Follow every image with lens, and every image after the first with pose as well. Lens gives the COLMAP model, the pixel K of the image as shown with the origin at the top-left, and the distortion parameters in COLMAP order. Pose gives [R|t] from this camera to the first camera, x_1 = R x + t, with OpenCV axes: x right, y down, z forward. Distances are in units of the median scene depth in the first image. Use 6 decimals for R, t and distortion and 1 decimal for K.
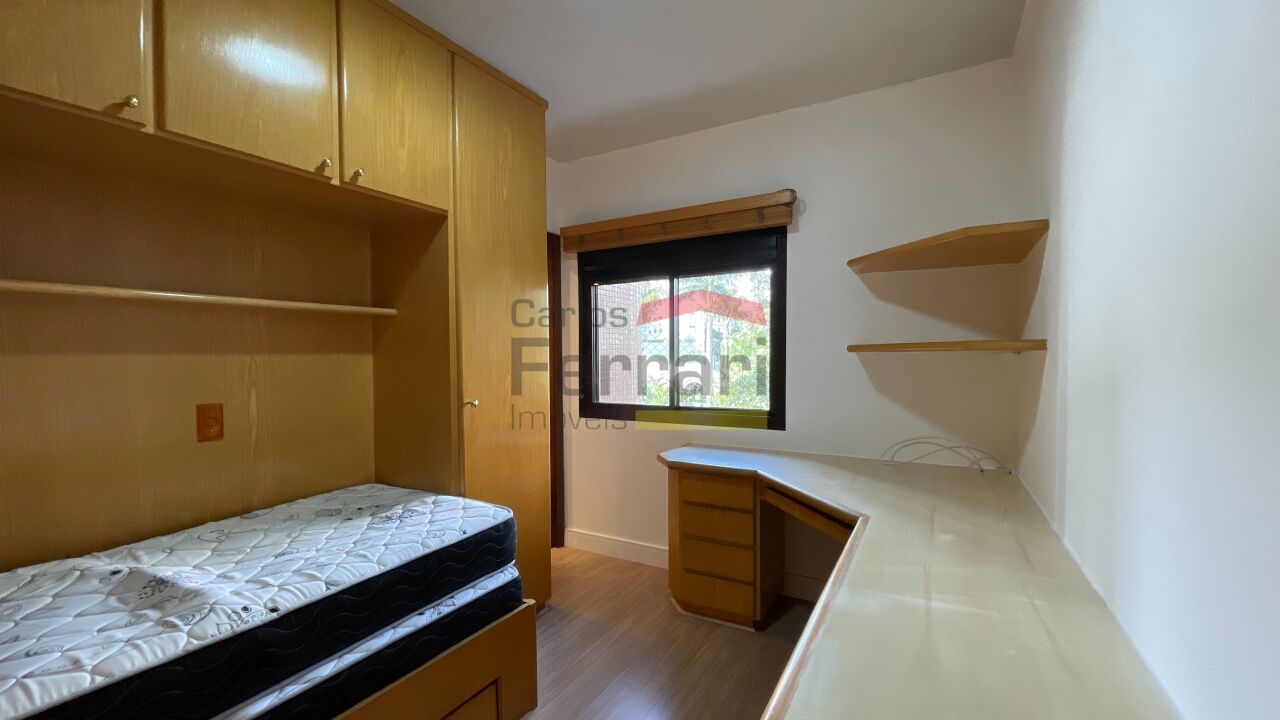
lens RADIAL K [[517.8, 0, 642.6], [0, 517.8, 359.5], [0, 0, 1]] dist [0.015566, 0.000224]
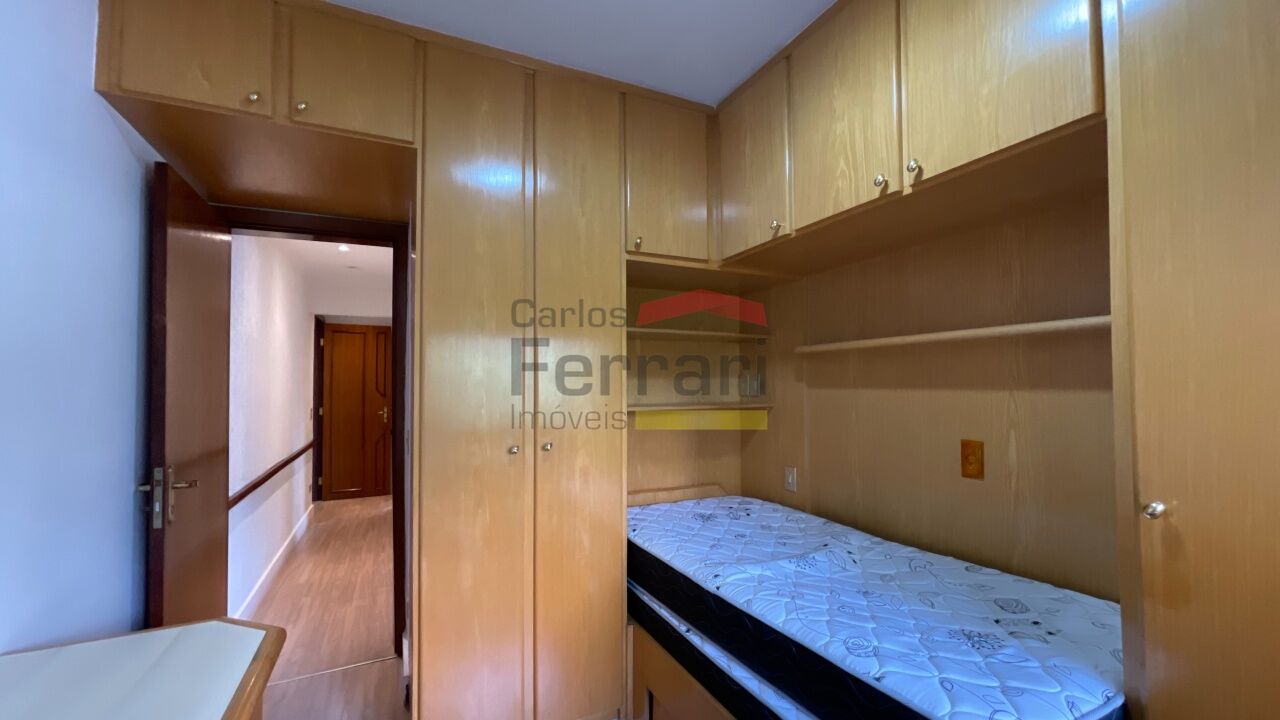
lens RADIAL K [[517.8, 0, 644.4], [0, 517.8, 366.5], [0, 0, 1]] dist [0.015566, 0.000224]
pose [[-0.561450, -0.014320, -0.827387, 0.323951], [0.009392, 0.999676, -0.023675, -0.035382], [0.827458, -0.021063, -0.561133, 1.030075]]
